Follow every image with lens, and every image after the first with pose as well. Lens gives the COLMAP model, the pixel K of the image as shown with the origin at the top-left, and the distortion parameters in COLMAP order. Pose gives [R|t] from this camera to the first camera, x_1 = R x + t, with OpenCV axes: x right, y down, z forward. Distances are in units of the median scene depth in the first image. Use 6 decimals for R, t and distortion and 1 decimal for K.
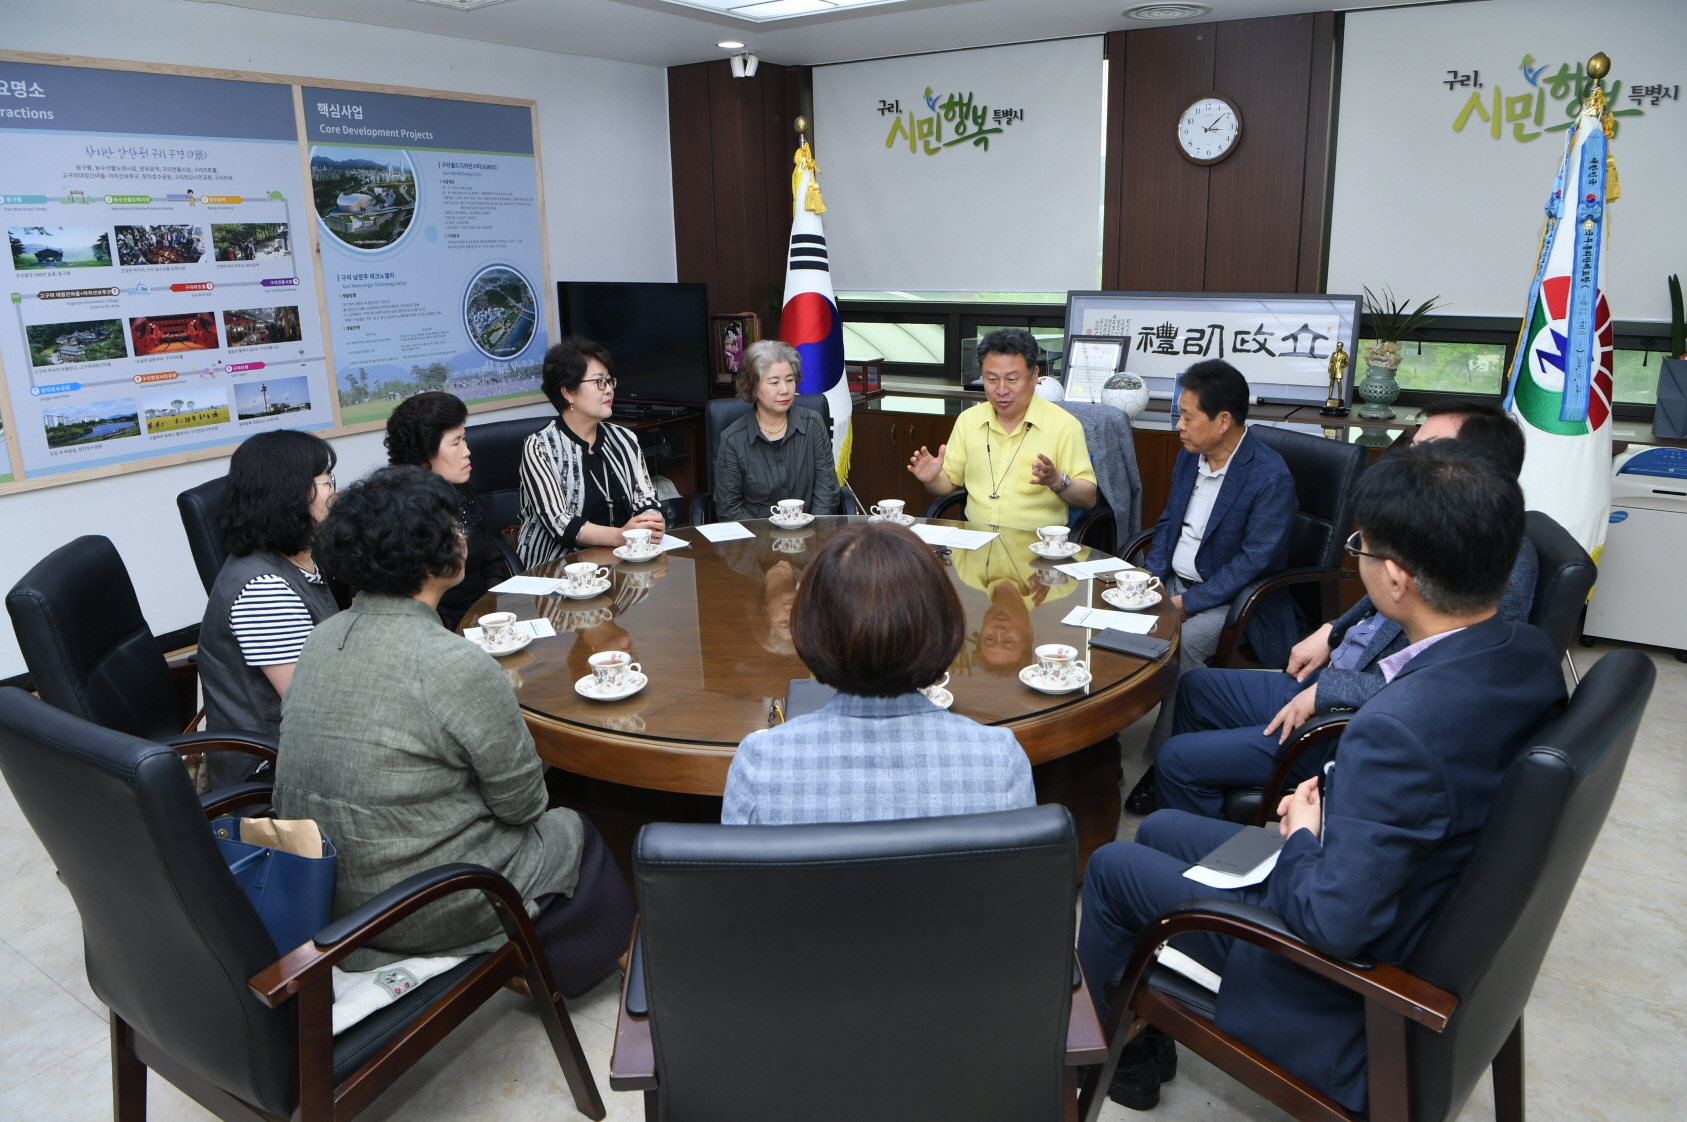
lens RADIAL K [[1148.7, 0, 853.7], [0, 1148.7, 566.1], [0, 0, 1]] dist [-0.075351, 0.013282]
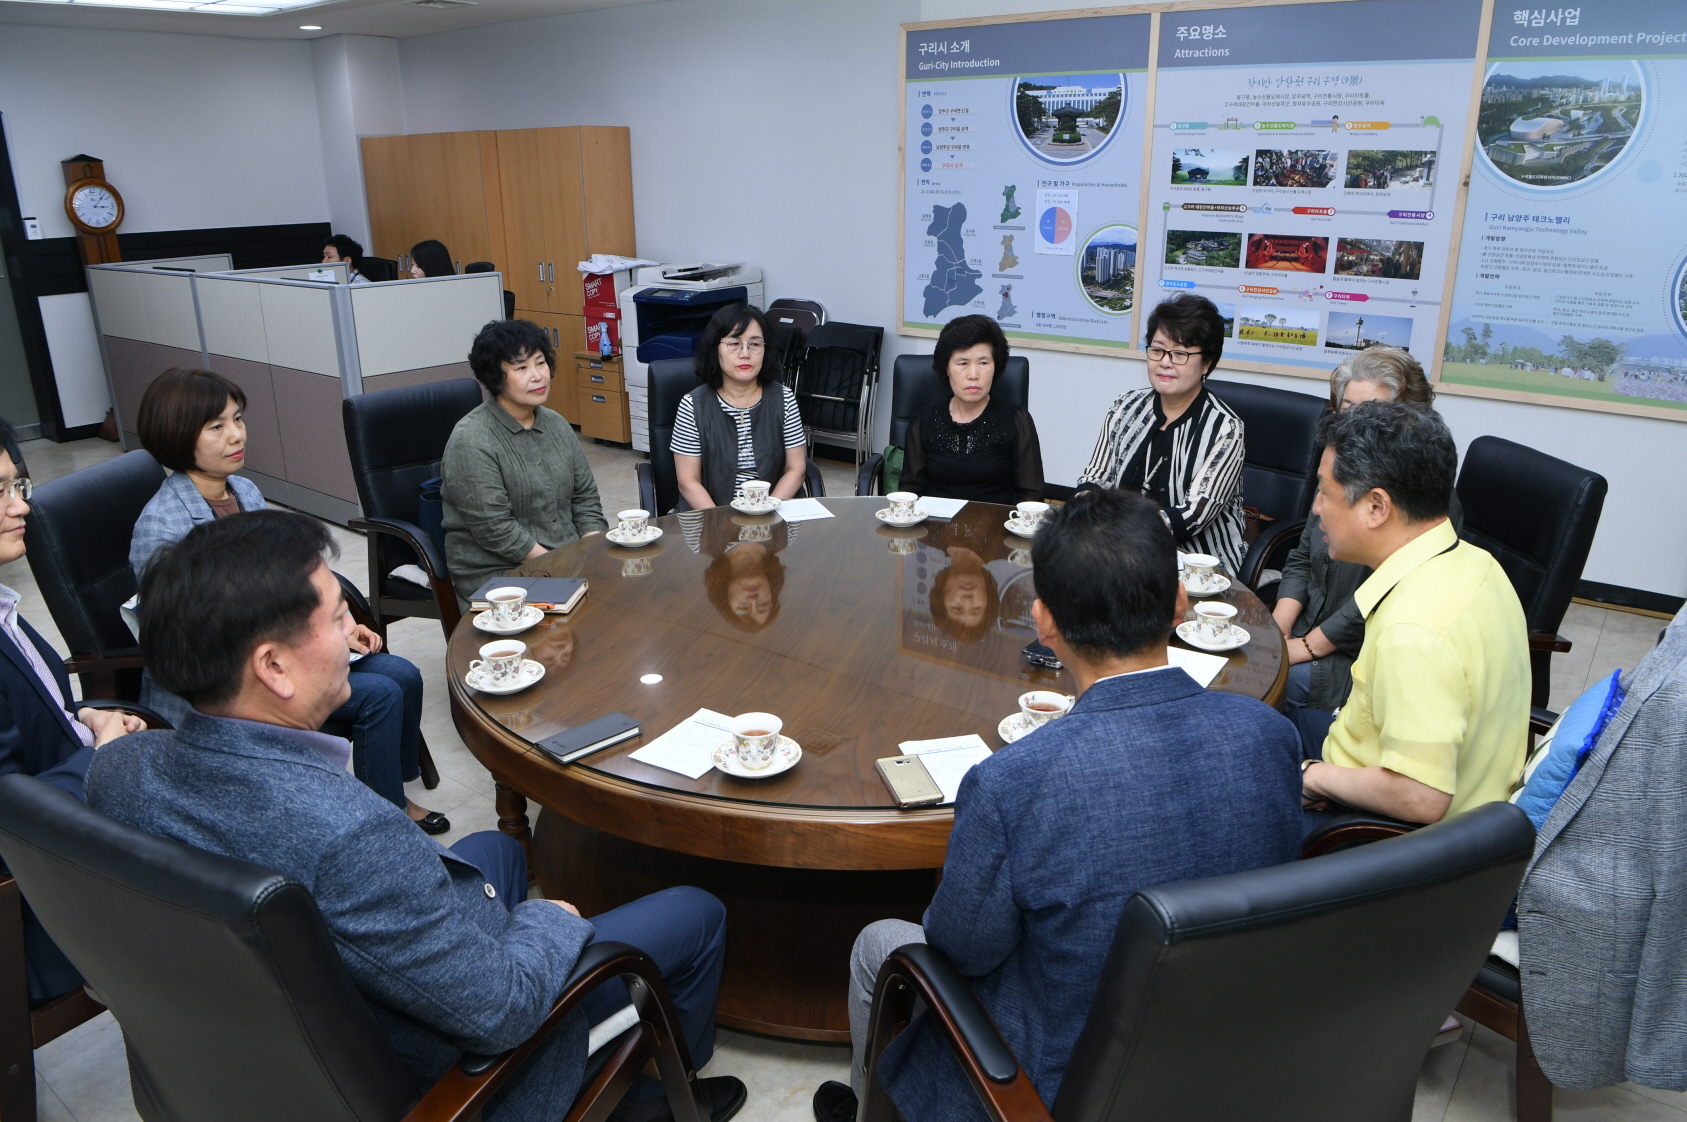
lens RADIAL K [[1148.7, 0, 853.7], [0, 1148.7, 566.1], [0, 0, 1]] dist [-0.075351, 0.013282]
pose [[-0.071847, 0.344373, -0.936080, 0.520236], [-0.269600, 0.896865, 0.350640, -0.201284], [0.960288, 0.277560, 0.028406, 0.635696]]
